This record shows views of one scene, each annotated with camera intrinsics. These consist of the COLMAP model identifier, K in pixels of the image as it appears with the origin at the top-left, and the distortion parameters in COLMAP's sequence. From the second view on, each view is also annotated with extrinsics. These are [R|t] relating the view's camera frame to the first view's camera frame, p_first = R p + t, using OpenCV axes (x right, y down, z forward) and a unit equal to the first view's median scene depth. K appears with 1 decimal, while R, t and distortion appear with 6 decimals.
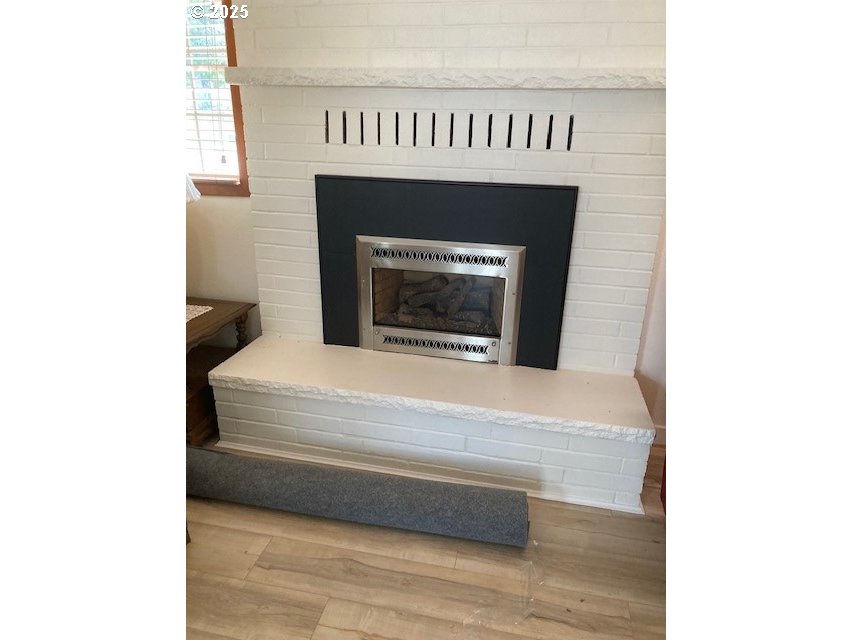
lens RADIAL K [[529.2, 0, 426.5], [0, 529.2, 320.0], [0, 0, 1]] dist [0.039711, -0.000633]
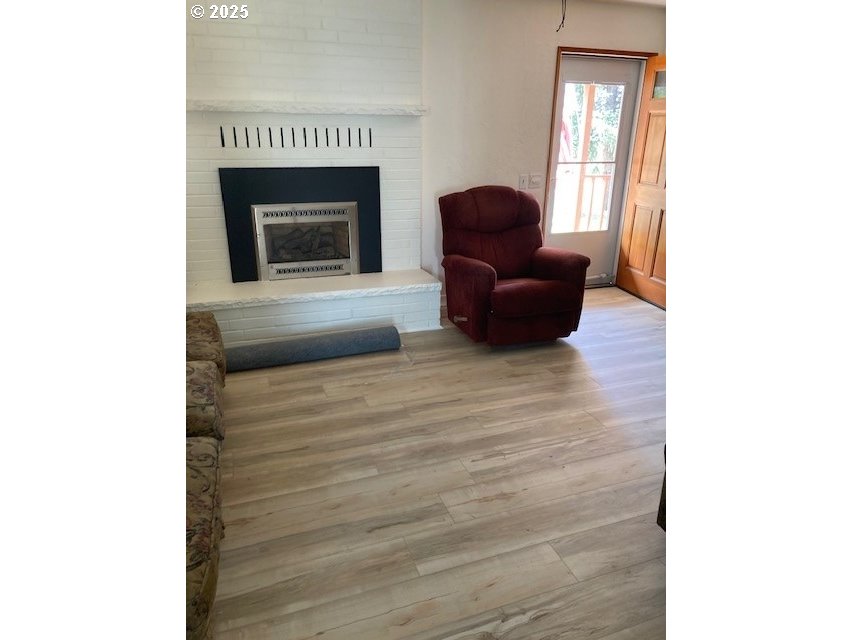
lens RADIAL K [[511.5, 0, 415.6], [0, 511.5, 313.9], [0, 0, 1]] dist [0.022985, 0.000045]
pose [[0.857326, -0.185412, 0.480224, -0.537570], [0.191127, 0.980849, 0.037487, 0.202573], [-0.477977, 0.059645, 0.876345, -0.574017]]
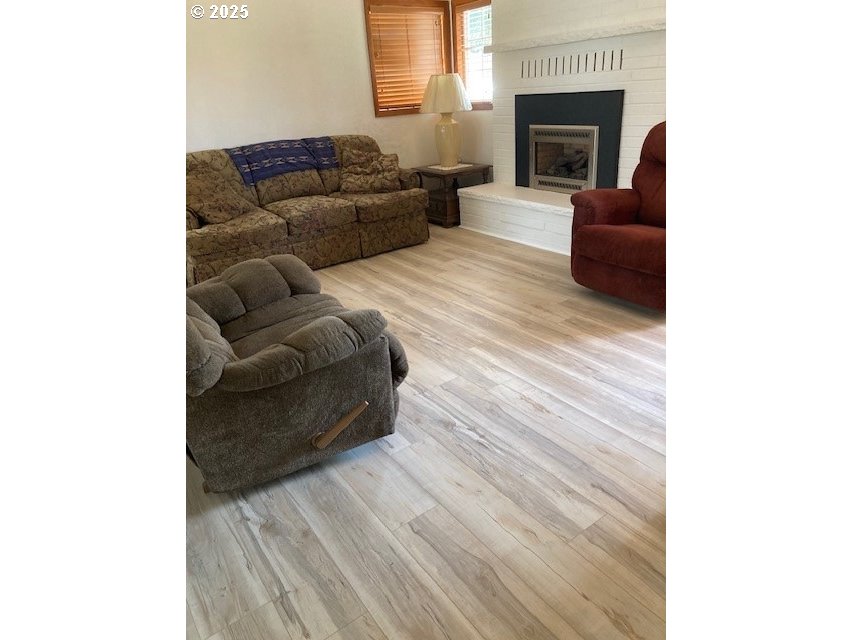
lens RADIAL K [[520.8, 0, 436.4], [0, 520.8, 304.6], [0, 0, 1]] dist [0.057236, -0.059271]
pose [[0.743477, 0.187576, -0.641917, 1.057203], [-0.145427, 0.982236, 0.118587, 0.336408], [0.652758, 0.005185, 0.757549, -0.745517]]
